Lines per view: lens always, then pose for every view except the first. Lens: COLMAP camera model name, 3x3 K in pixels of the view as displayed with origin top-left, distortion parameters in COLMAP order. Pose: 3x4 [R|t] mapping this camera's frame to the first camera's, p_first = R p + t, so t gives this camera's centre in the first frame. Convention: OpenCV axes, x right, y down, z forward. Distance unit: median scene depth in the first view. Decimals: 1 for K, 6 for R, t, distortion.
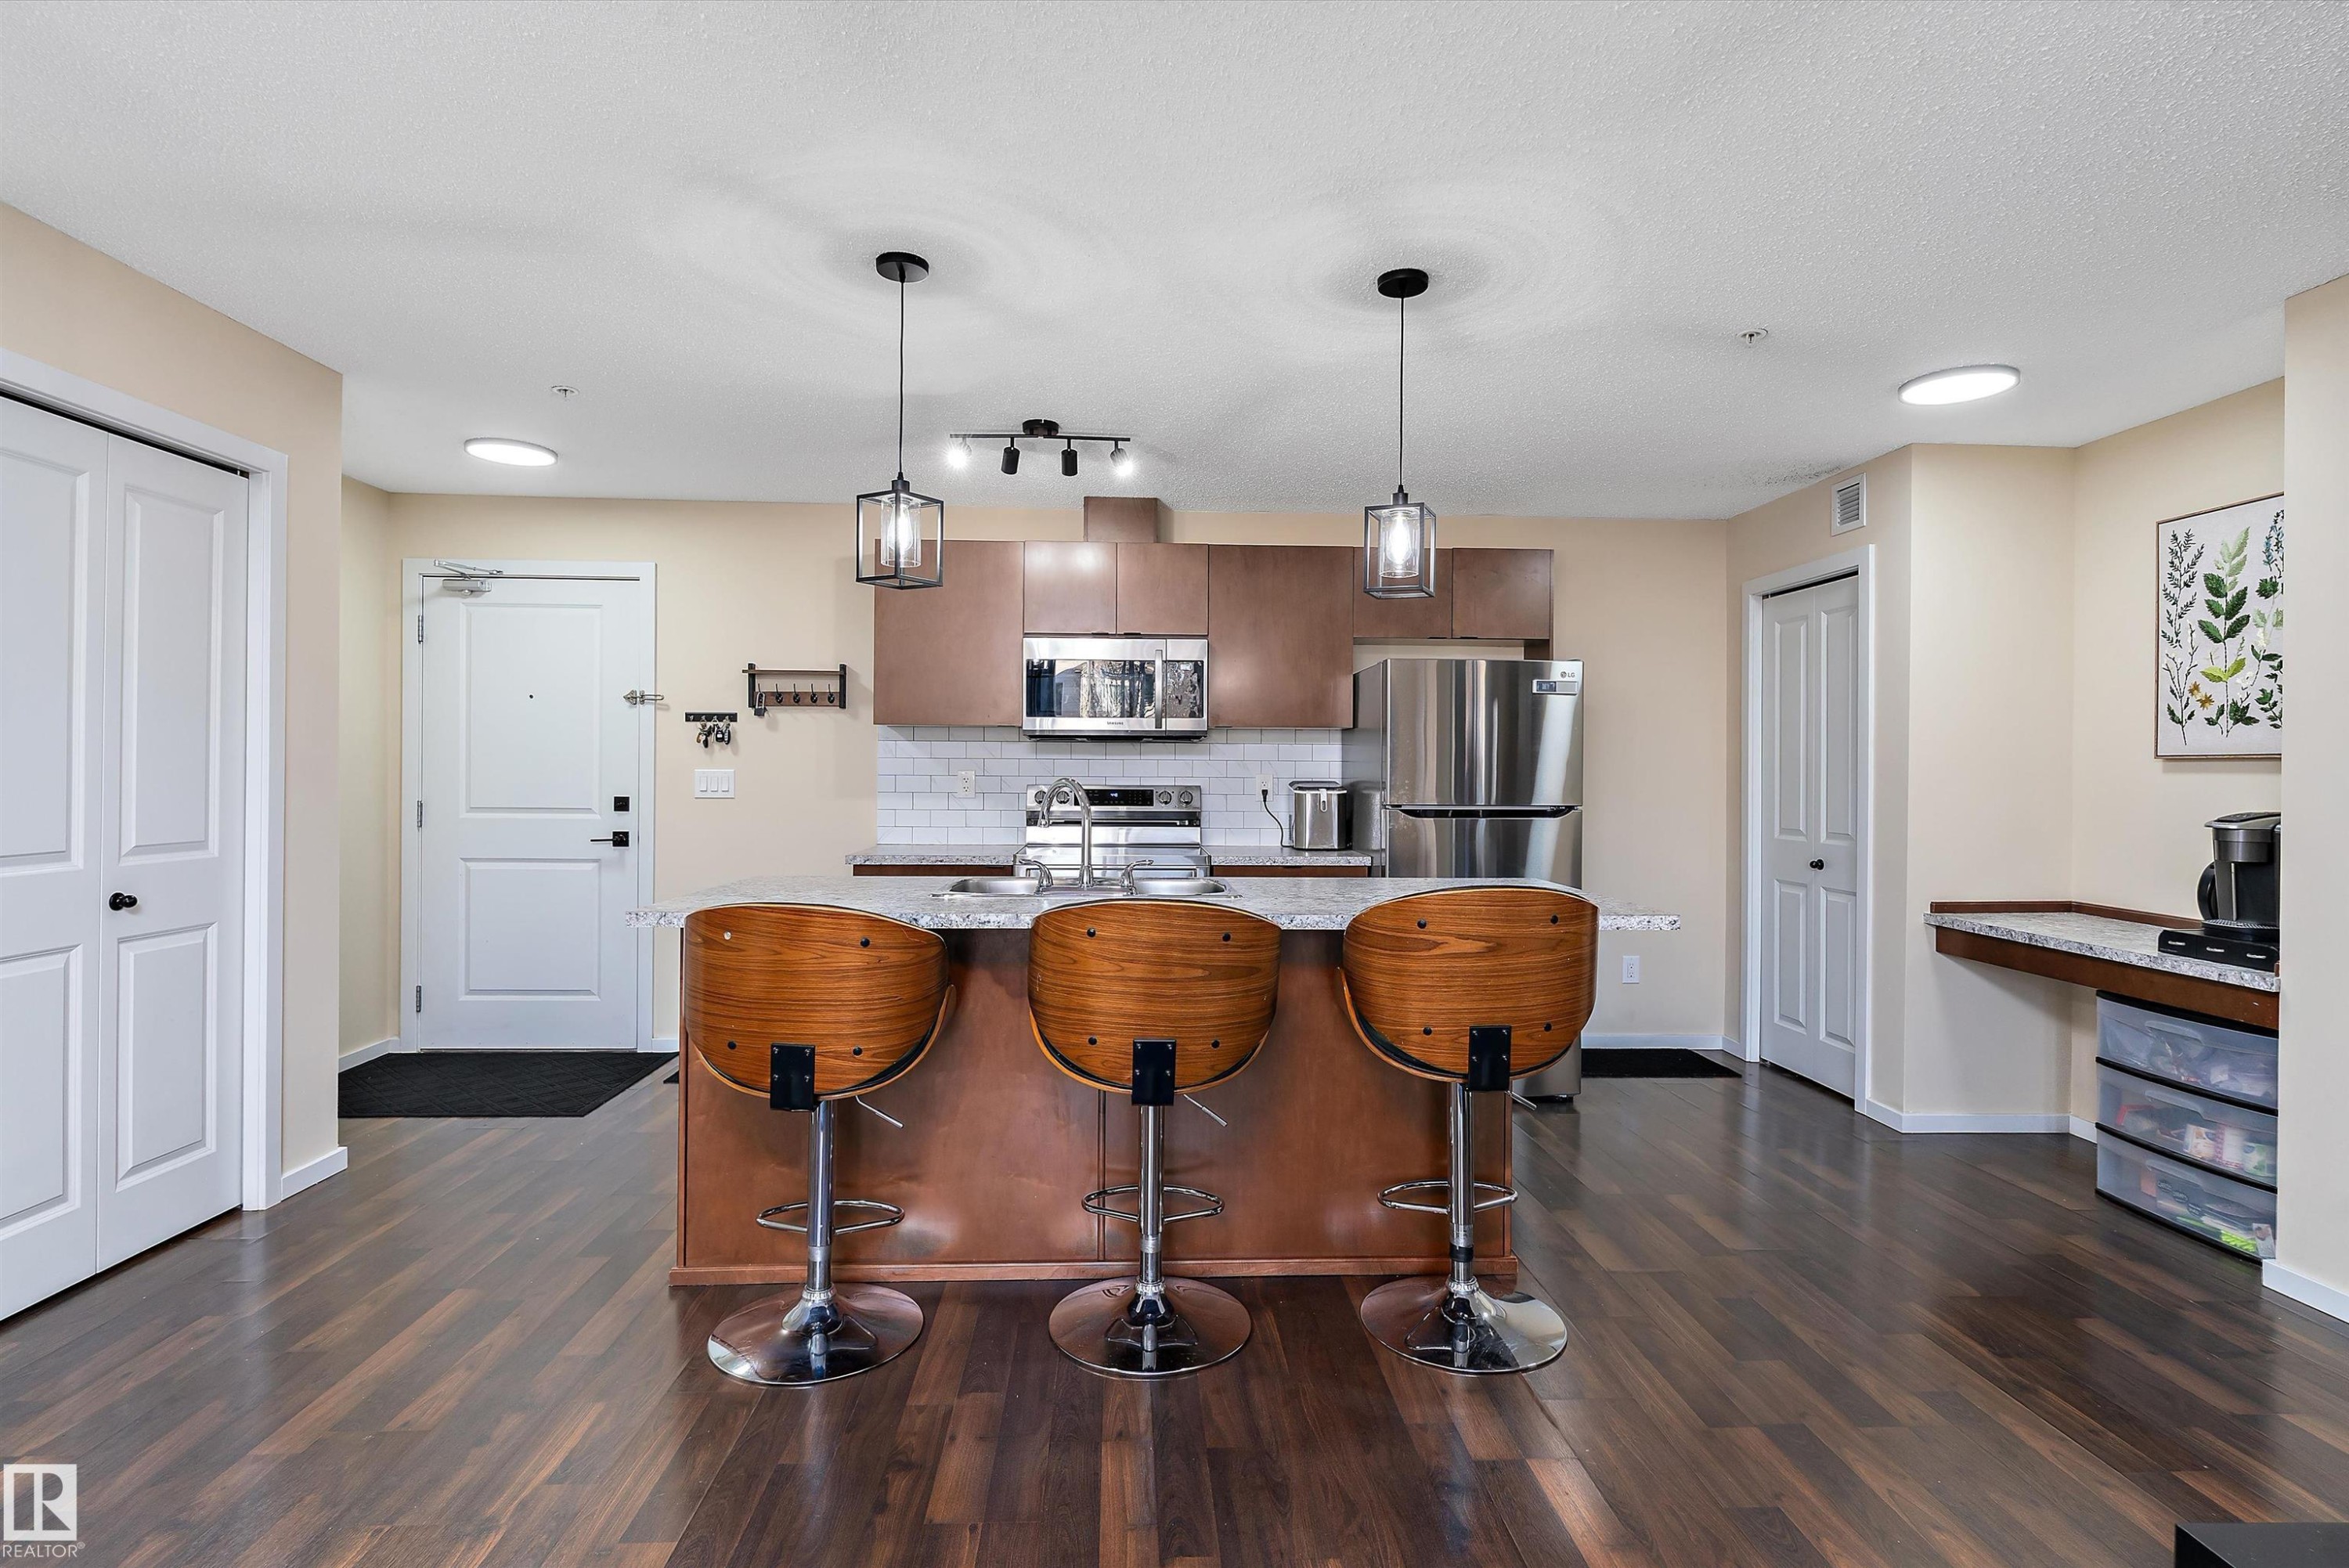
lens RADIAL K [[1142.5, 0, 1173.6], [0, 1142.5, 772.0], [0, 0, 1]] dist [0.001621, 0.002271]
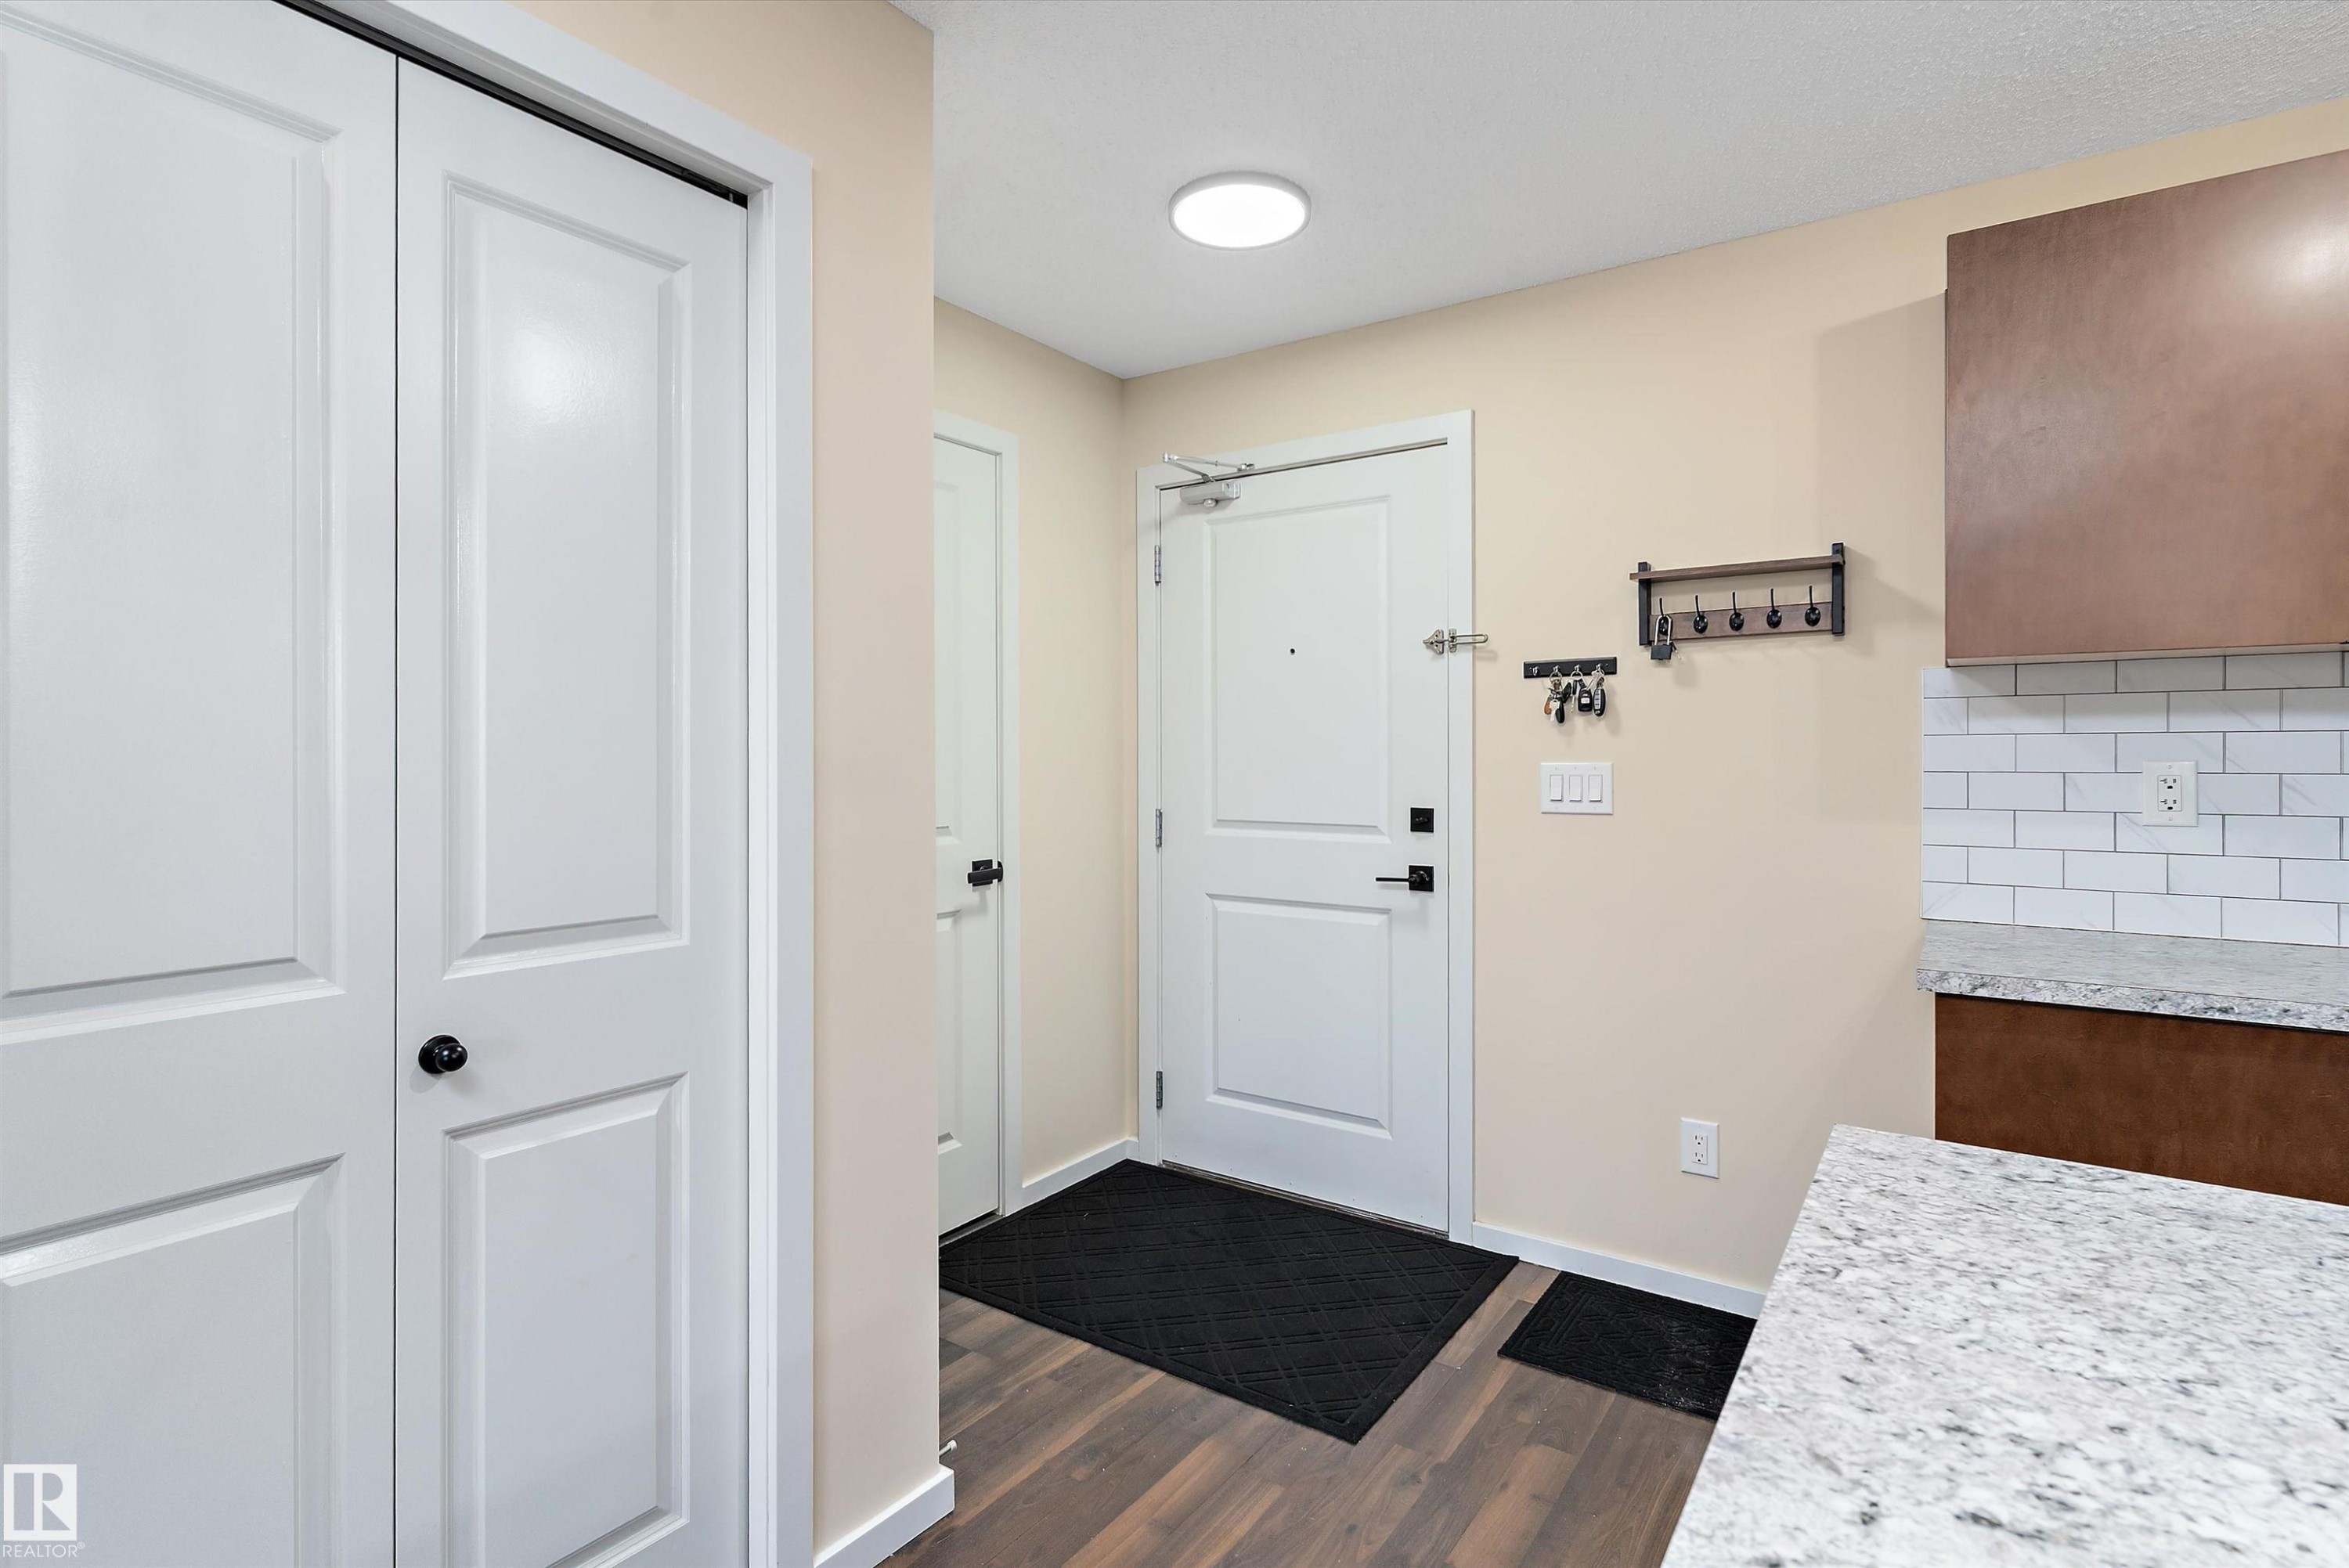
lens RADIAL K [[1142.5, 0, 1168.2], [0, 1142.5, 765.3], [0, 0, 1]] dist [0.001621, 0.002271]
pose [[0.782489, -0.003780, -0.622653, -0.216944], [0.006544, 0.999976, 0.002153, -0.003397], [0.622630, -0.005760, 0.782495, 0.454995]]
